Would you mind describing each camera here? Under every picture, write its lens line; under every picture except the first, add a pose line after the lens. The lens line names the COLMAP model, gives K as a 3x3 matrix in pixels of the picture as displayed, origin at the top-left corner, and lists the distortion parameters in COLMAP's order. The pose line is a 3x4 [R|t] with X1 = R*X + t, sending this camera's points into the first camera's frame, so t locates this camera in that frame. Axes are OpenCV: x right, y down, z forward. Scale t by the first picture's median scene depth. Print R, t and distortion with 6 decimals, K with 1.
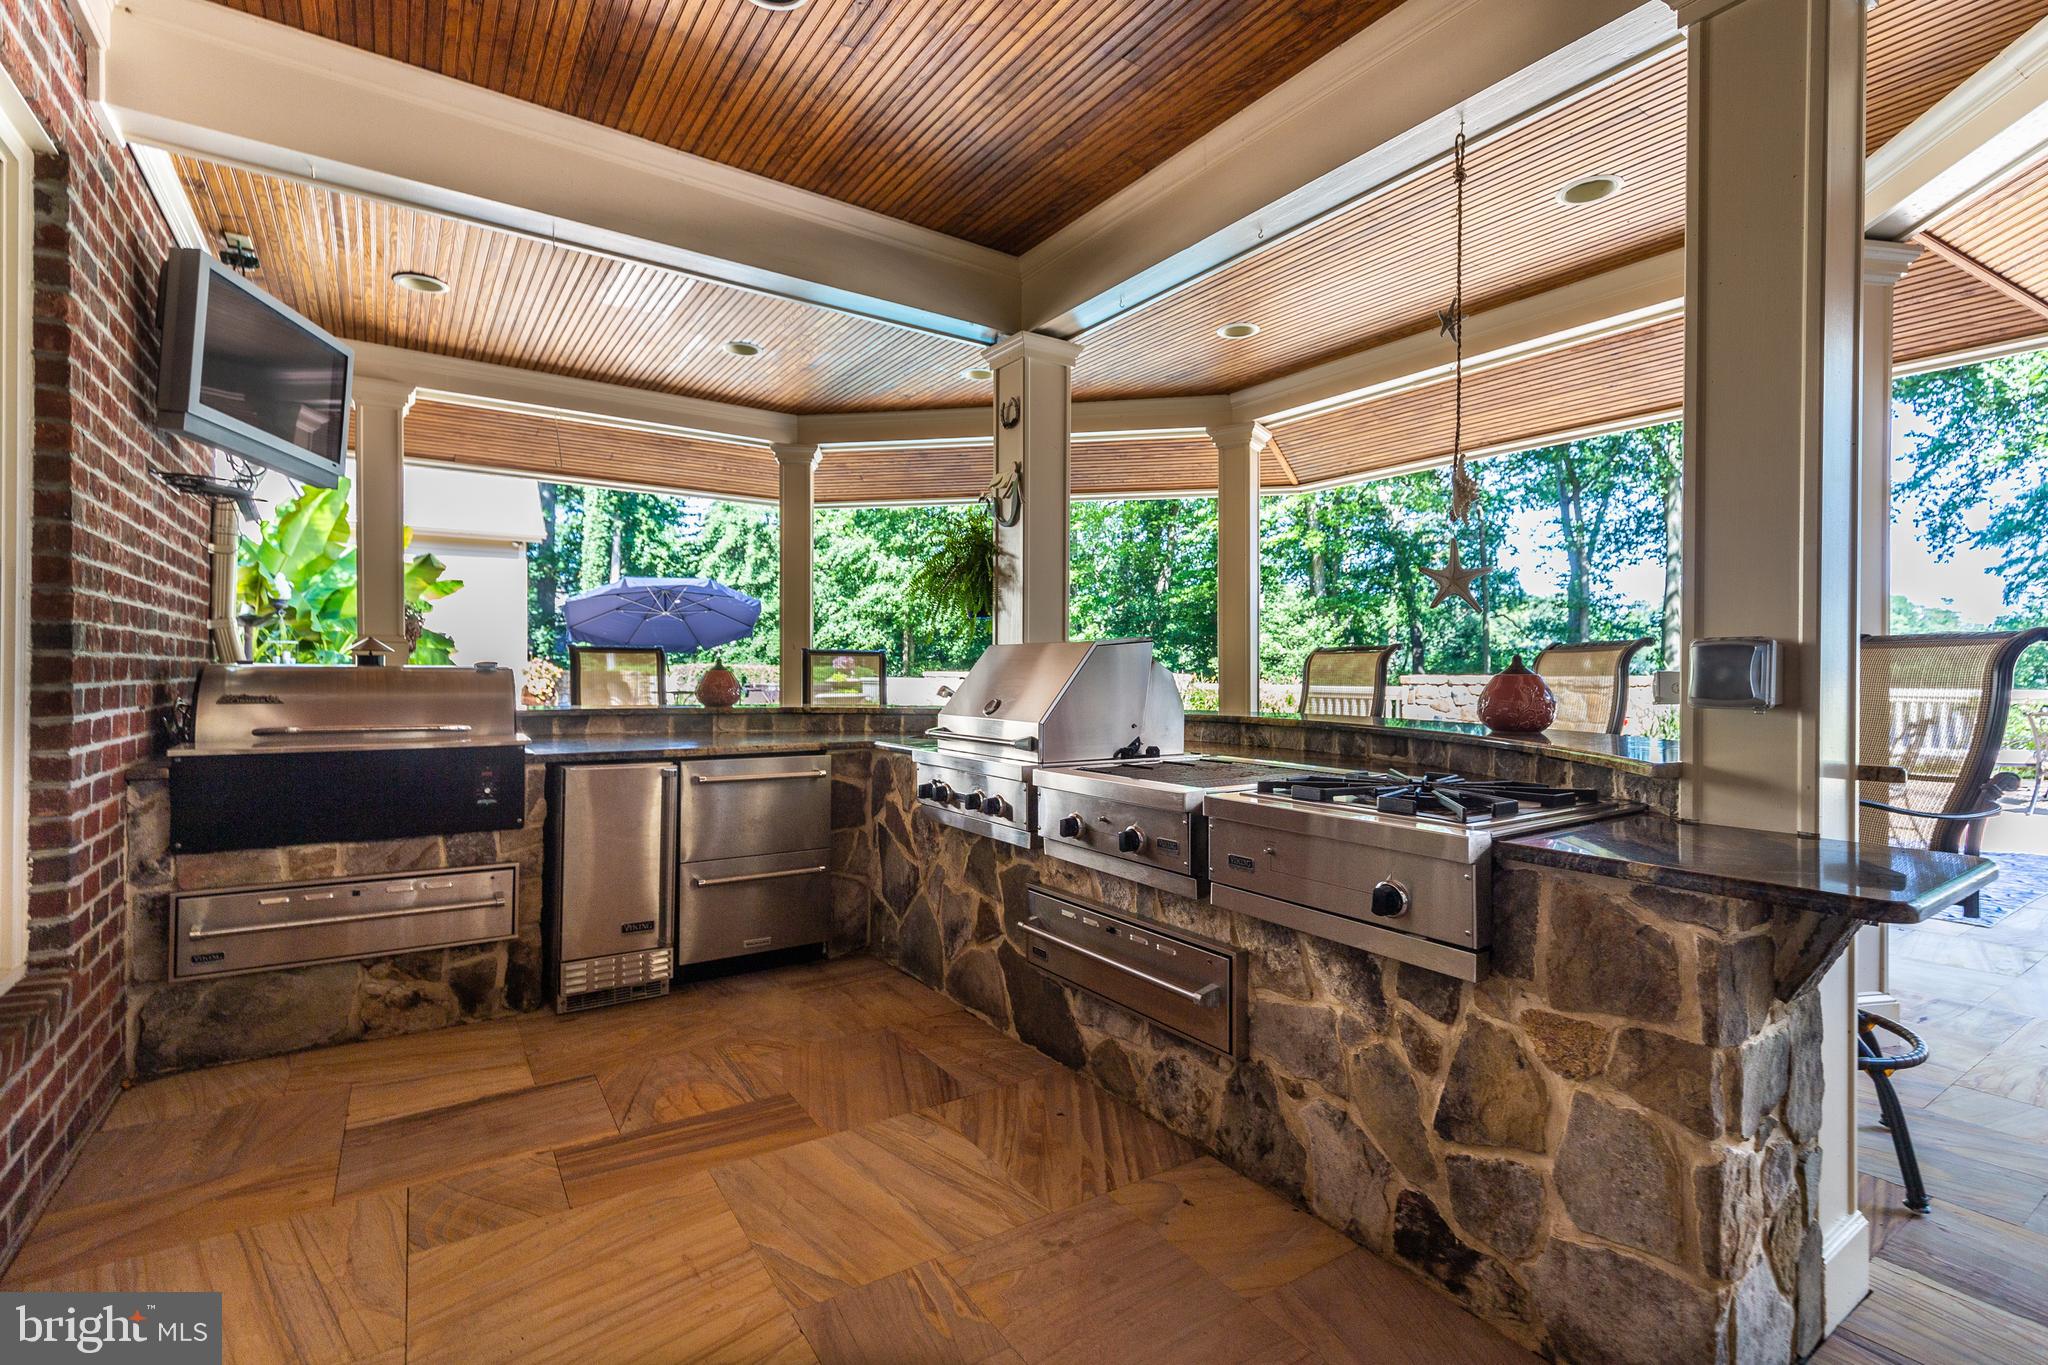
lens RADIAL K [[930.8, 0, 1057.7], [0, 930.8, 673.7], [0, 0, 1]] dist [0.007260, -0.004486]
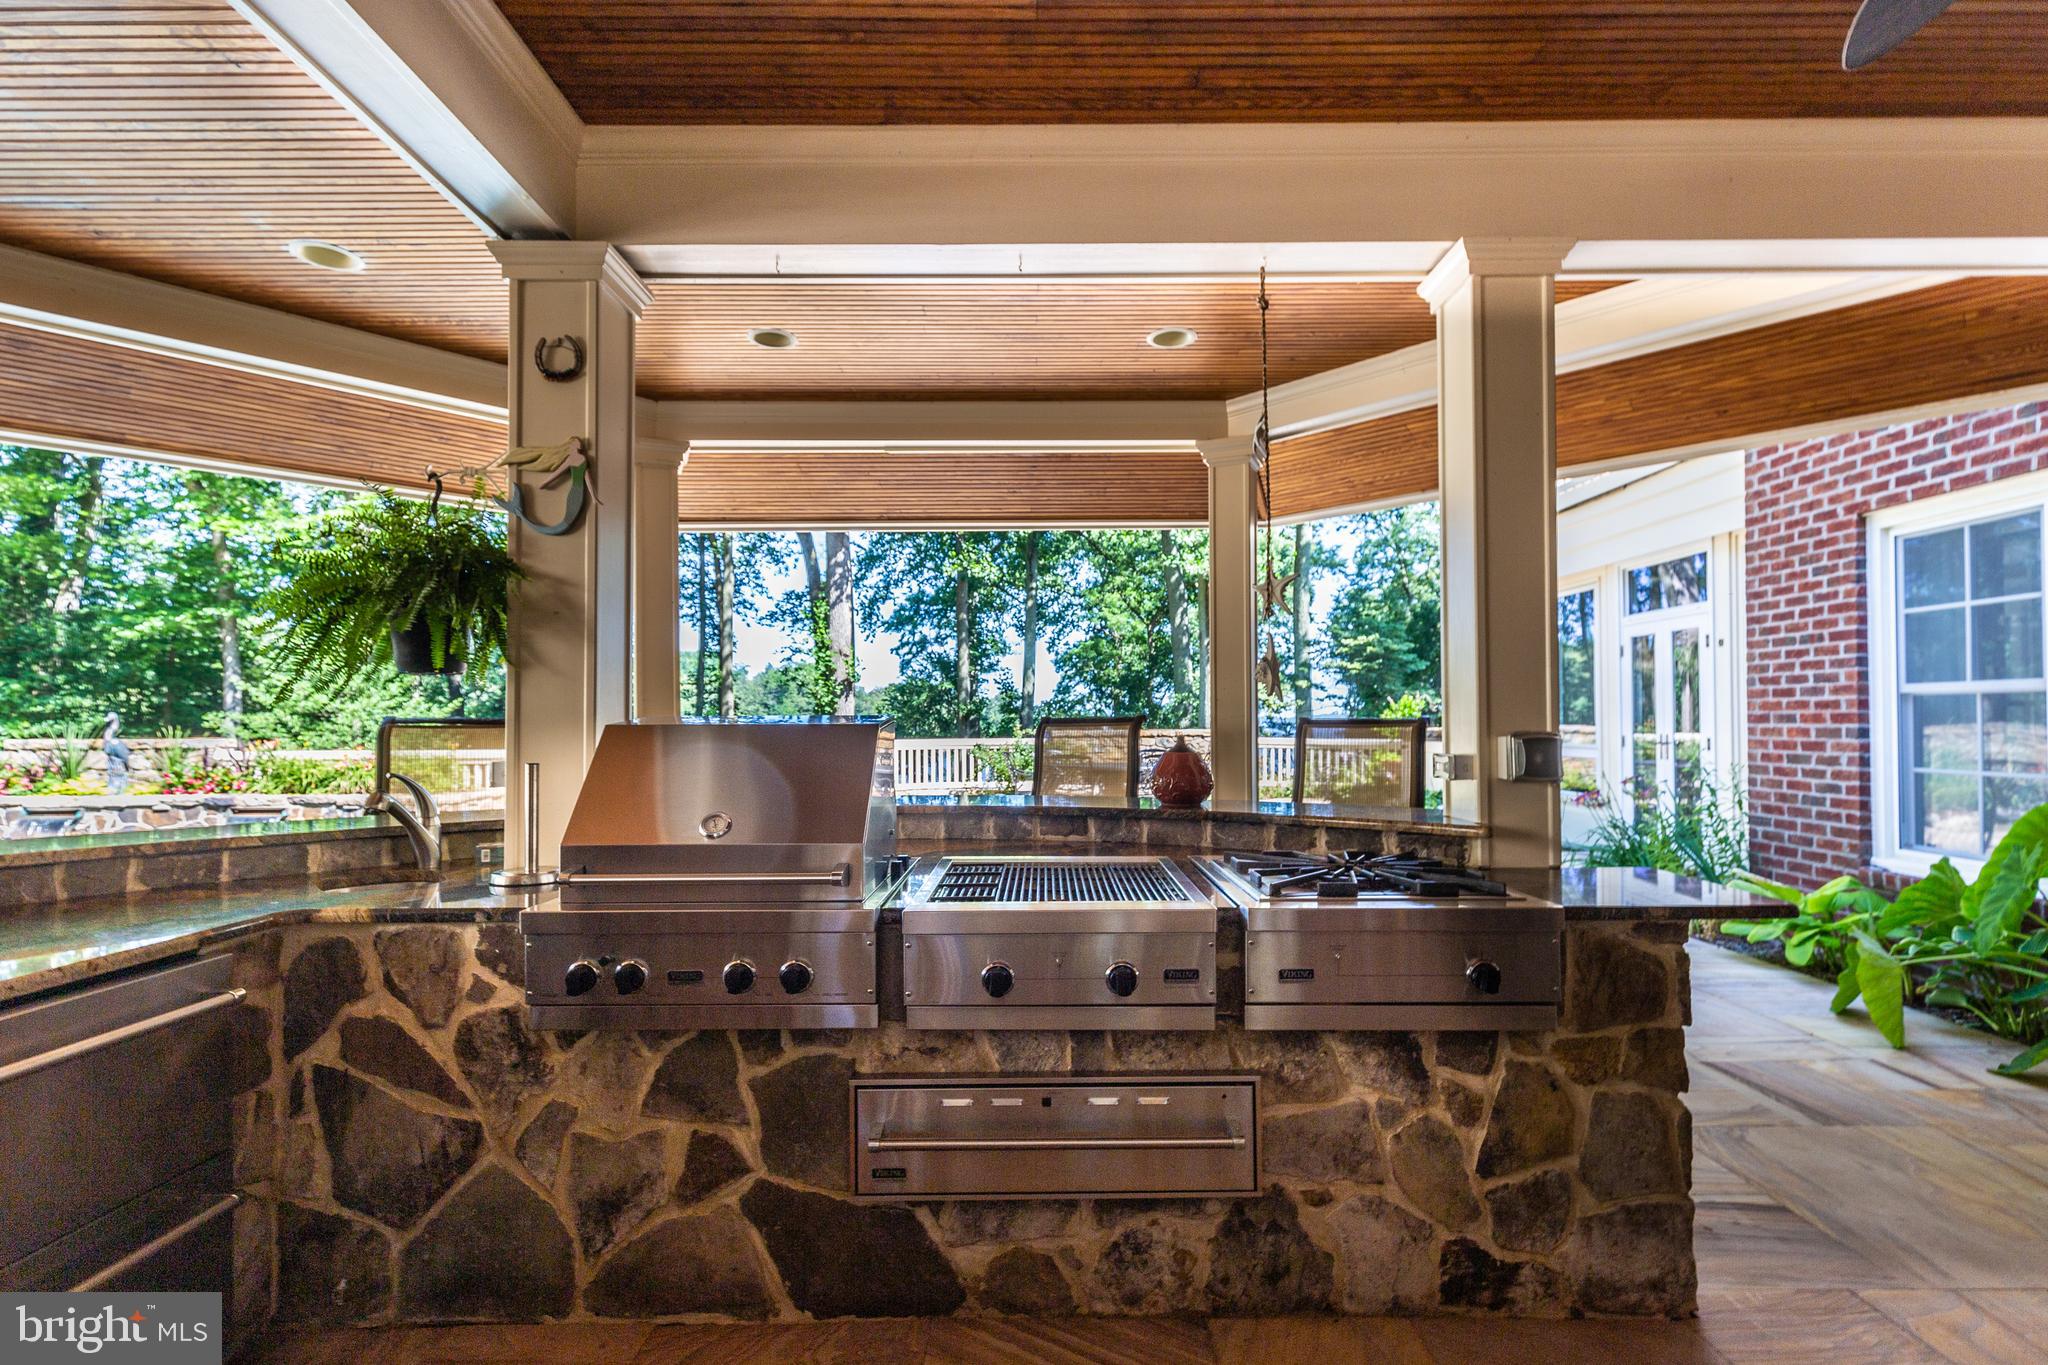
lens RADIAL K [[930.8, 0, 1056.9], [0, 930.8, 714.0], [0, 0, 1]] dist [0.007260, -0.004486]
pose [[0.575142, 0.001904, 0.818052, -0.544798], [0.009059, 0.999921, -0.008697, -0.039752], [-0.818004, 0.012413, 0.575079, 0.514775]]
